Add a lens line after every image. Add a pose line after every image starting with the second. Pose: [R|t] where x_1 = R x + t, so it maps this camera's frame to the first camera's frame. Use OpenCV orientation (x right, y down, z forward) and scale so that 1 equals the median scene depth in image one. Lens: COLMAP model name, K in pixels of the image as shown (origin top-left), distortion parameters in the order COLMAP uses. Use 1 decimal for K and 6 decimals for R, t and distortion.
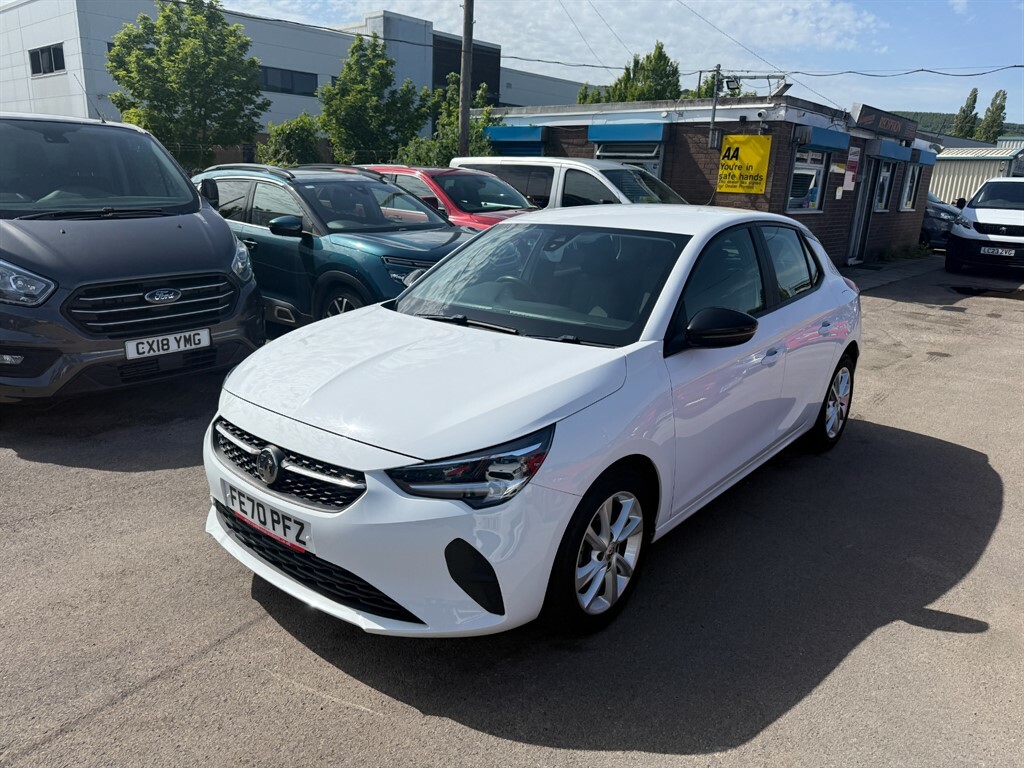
lens RADIAL K [[763.0, 0, 512.0], [0, 763.0, 384.0], [0, 0, 1]] dist [-0.005264, -0.006661]
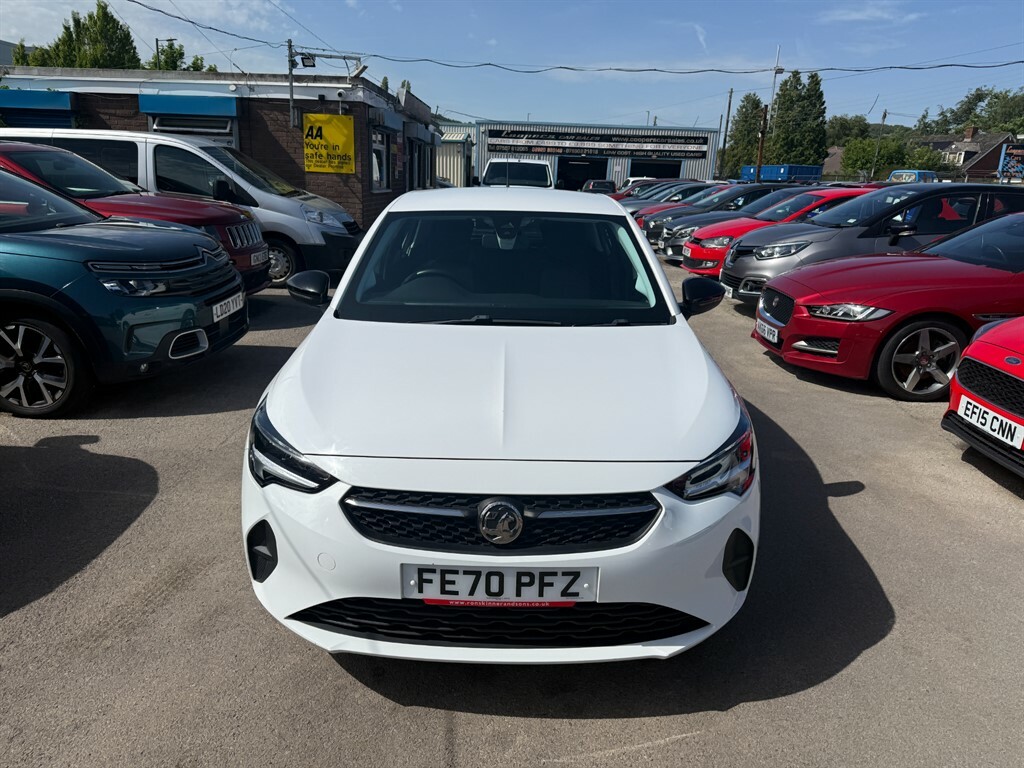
lens RADIAL K [[754.5, 0, 512.0], [0, 754.5, 384.0], [0, 0, 1]] dist [-0.001017, -0.006379]
pose [[0.770060, -0.173707, 0.613868, -0.174369], [0.155180, 0.984319, 0.083870, -0.022870], [-0.618811, 0.030675, 0.784941, 0.081032]]
